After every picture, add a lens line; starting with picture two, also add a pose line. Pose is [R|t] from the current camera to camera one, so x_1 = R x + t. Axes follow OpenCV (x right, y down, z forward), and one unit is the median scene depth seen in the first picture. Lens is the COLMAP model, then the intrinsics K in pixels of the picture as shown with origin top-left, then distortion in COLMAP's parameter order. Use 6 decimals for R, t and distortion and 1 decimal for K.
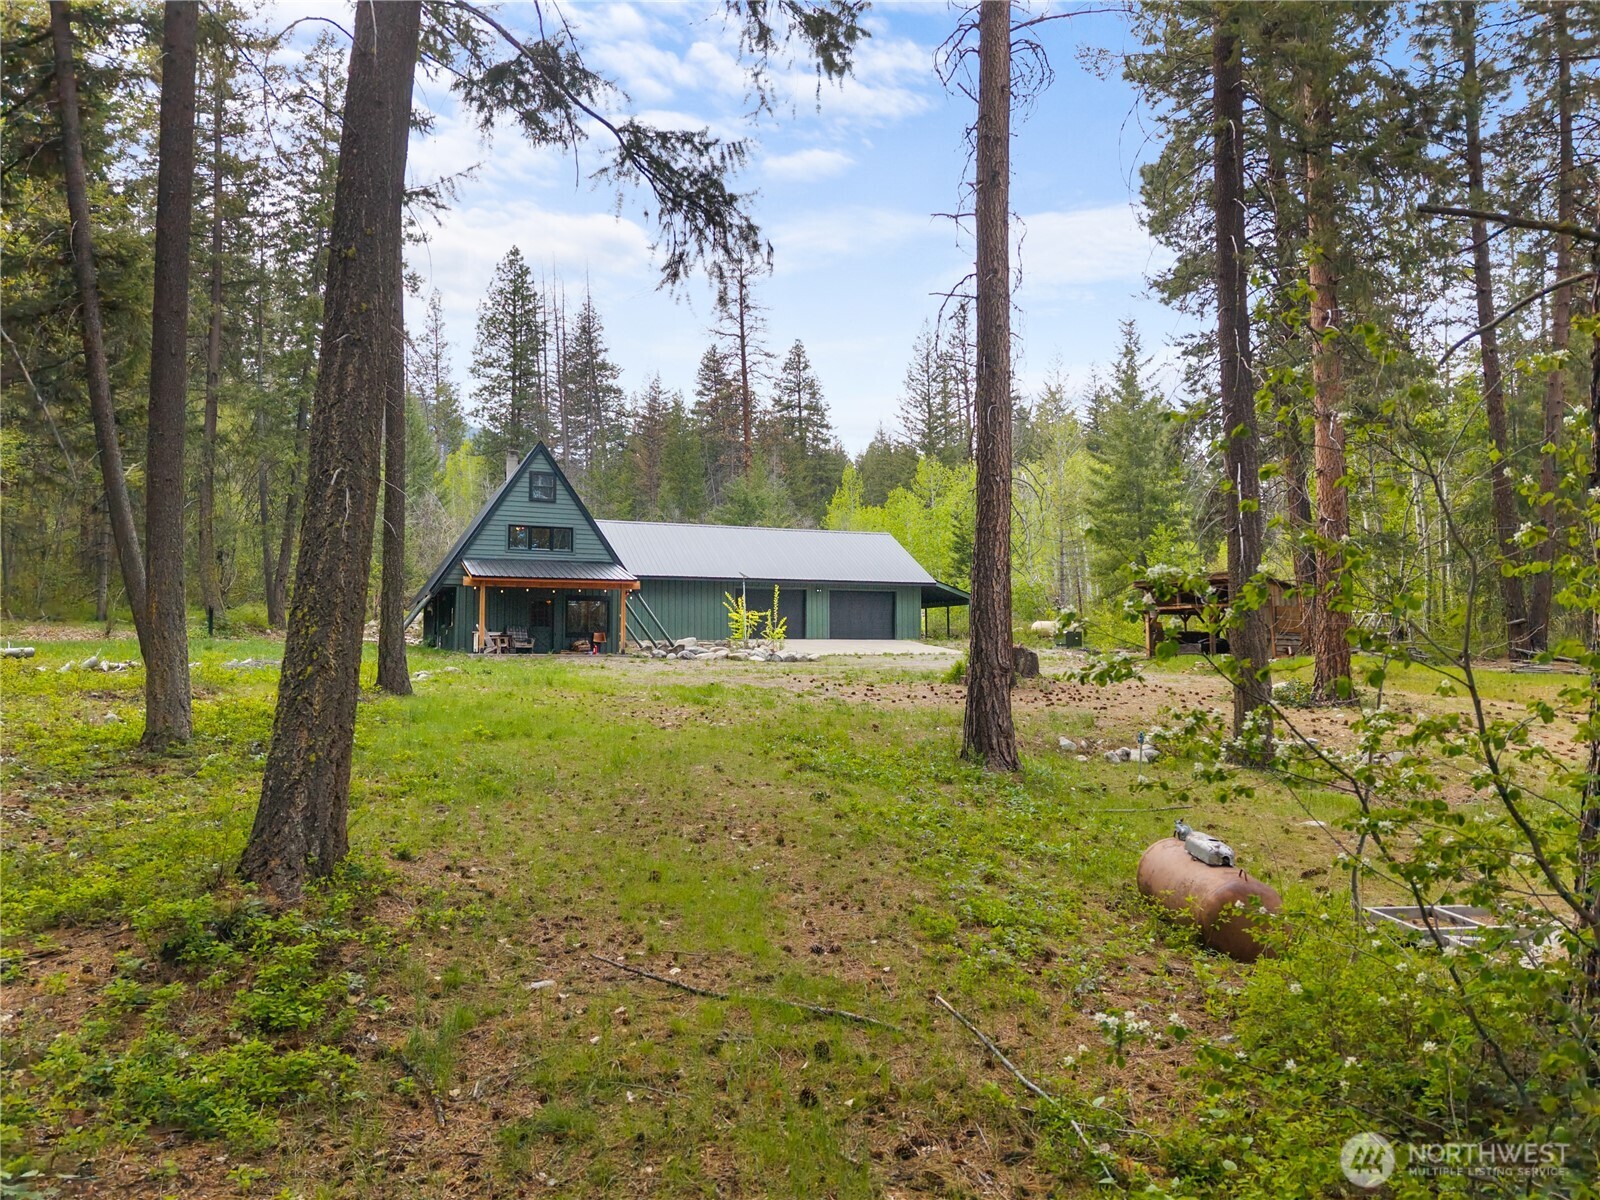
lens RADIAL K [[1113.1, 0, 799.7], [0, 1113.1, 600.4], [0, 0, 1]] dist [0.004369, -0.000642]
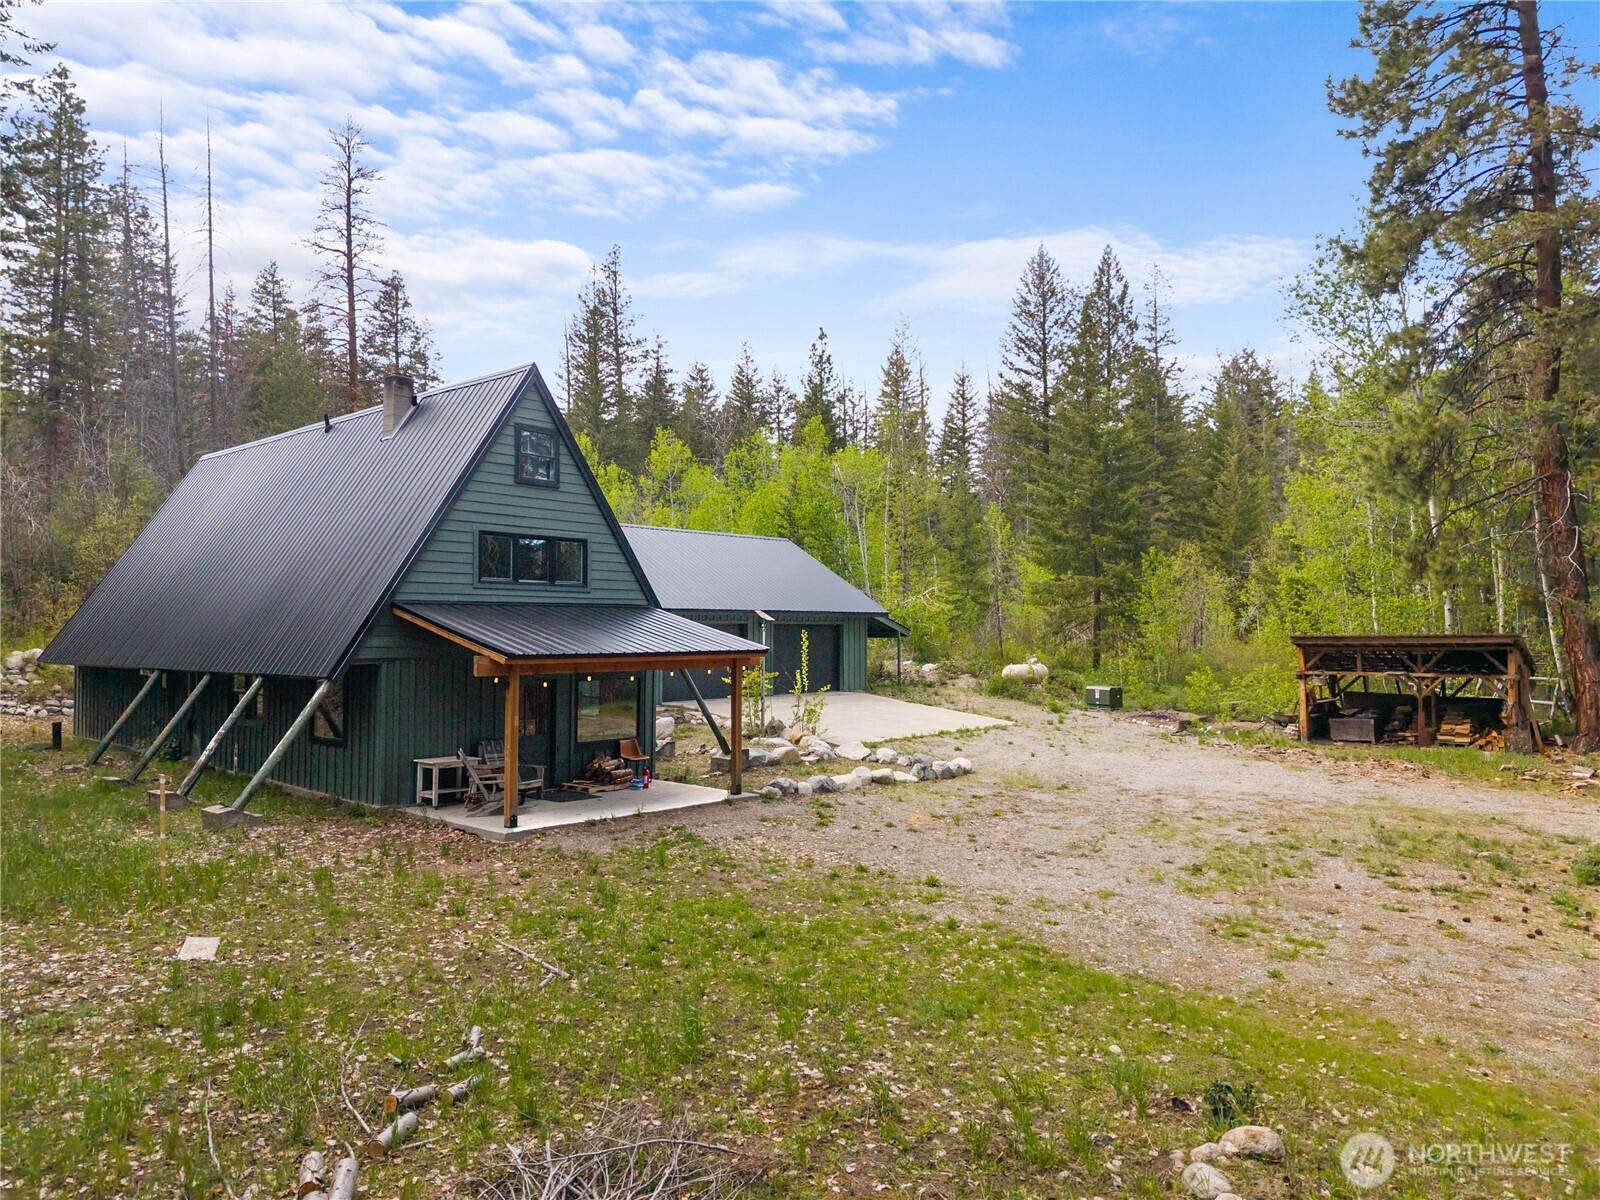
lens RADIAL K [[1113.1, 0, 797.4], [0, 1113.1, 604.6], [0, 0, 1]] dist [0.004369, -0.000642]
pose [[0.906489, 0.011054, 0.422084, -0.222814], [-0.022971, 0.999468, 0.023159, -0.033076], [-0.421604, -0.030690, 0.906261, 0.328617]]
